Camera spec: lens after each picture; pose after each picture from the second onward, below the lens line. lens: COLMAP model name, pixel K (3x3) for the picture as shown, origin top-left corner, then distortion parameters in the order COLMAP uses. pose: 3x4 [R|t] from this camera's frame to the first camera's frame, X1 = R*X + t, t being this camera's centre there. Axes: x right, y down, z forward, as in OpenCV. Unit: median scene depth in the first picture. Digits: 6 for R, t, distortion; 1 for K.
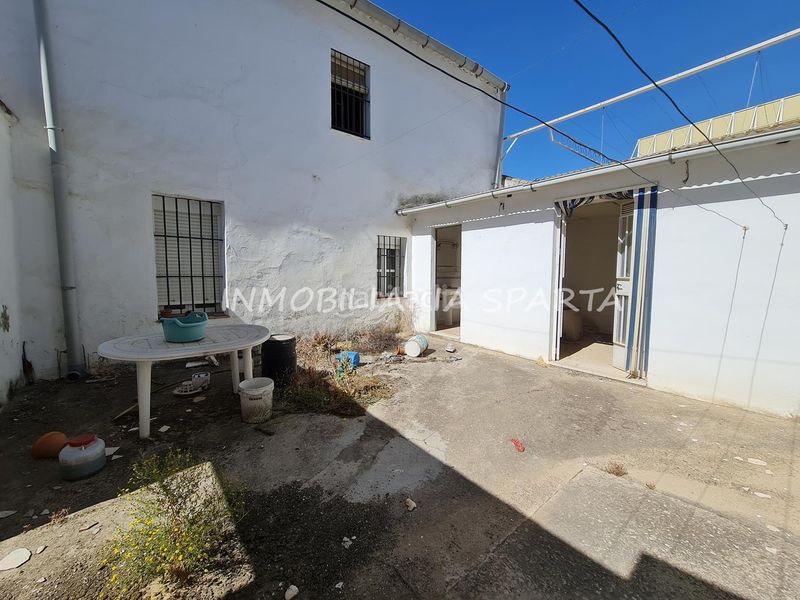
lens RADIAL K [[330.3, 0, 402.5], [0, 330.3, 298.7], [0, 0, 1]] dist [-0.011158, 0.003087]
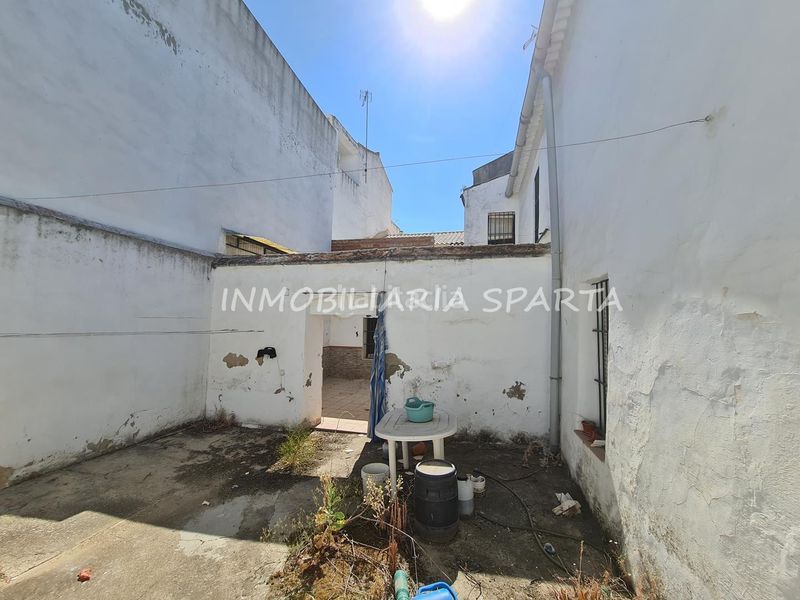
lens RADIAL K [[330.3, 0, 402.5], [0, 330.3, 298.7], [0, 0, 1]] dist [-0.011158, 0.003087]
pose [[-0.777080, -0.065216, -0.626013, 0.264022], [-0.069951, 0.997404, -0.017076, -0.350829], [0.625502, 0.030521, -0.779625, 2.086867]]
